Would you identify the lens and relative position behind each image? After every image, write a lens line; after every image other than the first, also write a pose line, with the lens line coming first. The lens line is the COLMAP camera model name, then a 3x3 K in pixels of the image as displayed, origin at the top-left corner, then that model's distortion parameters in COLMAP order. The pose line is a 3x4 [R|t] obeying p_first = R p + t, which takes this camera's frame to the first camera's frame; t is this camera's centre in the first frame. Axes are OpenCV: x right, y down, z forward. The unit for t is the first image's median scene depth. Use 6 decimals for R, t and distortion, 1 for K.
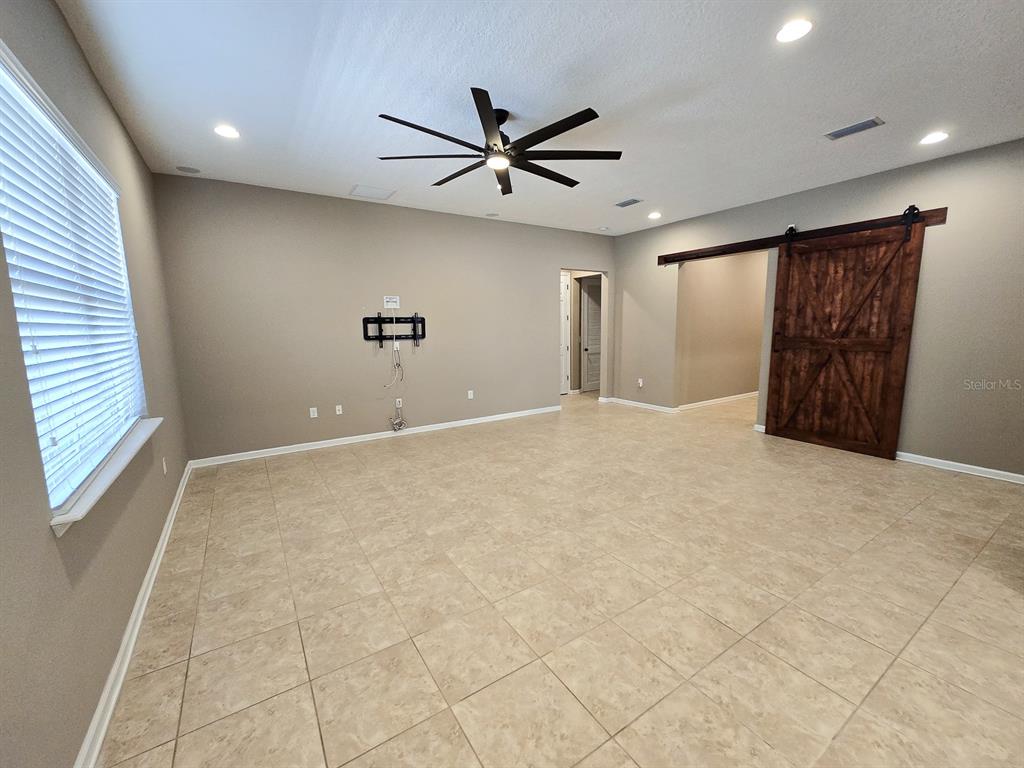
lens RADIAL K [[419.7, 0, 516.9], [0, 419.7, 378.2], [0, 0, 1]] dist [0.002832, 0.001035]
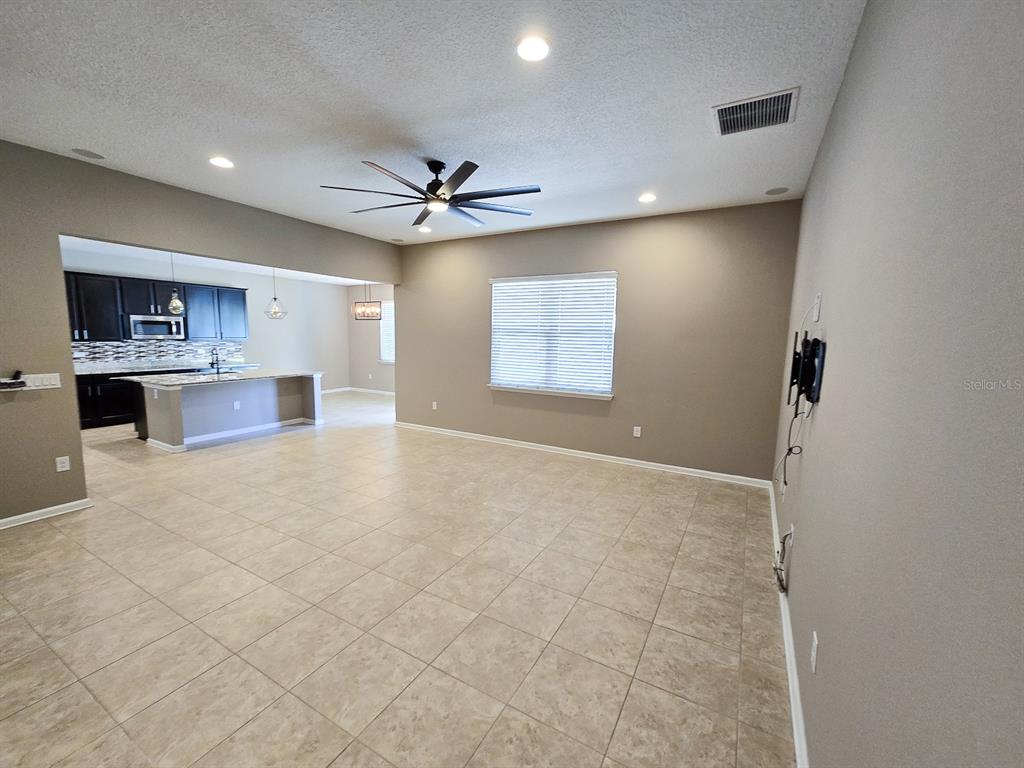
lens RADIAL K [[419.7, 0, 506.9], [0, 419.7, 387.4], [0, 0, 1]] dist [0.002832, 0.001035]
pose [[-0.895965, 0.054862, -0.440723, 0.266059], [-0.061910, 0.967224, 0.246260, -0.279180], [0.439788, 0.247926, -0.863203, 1.872102]]
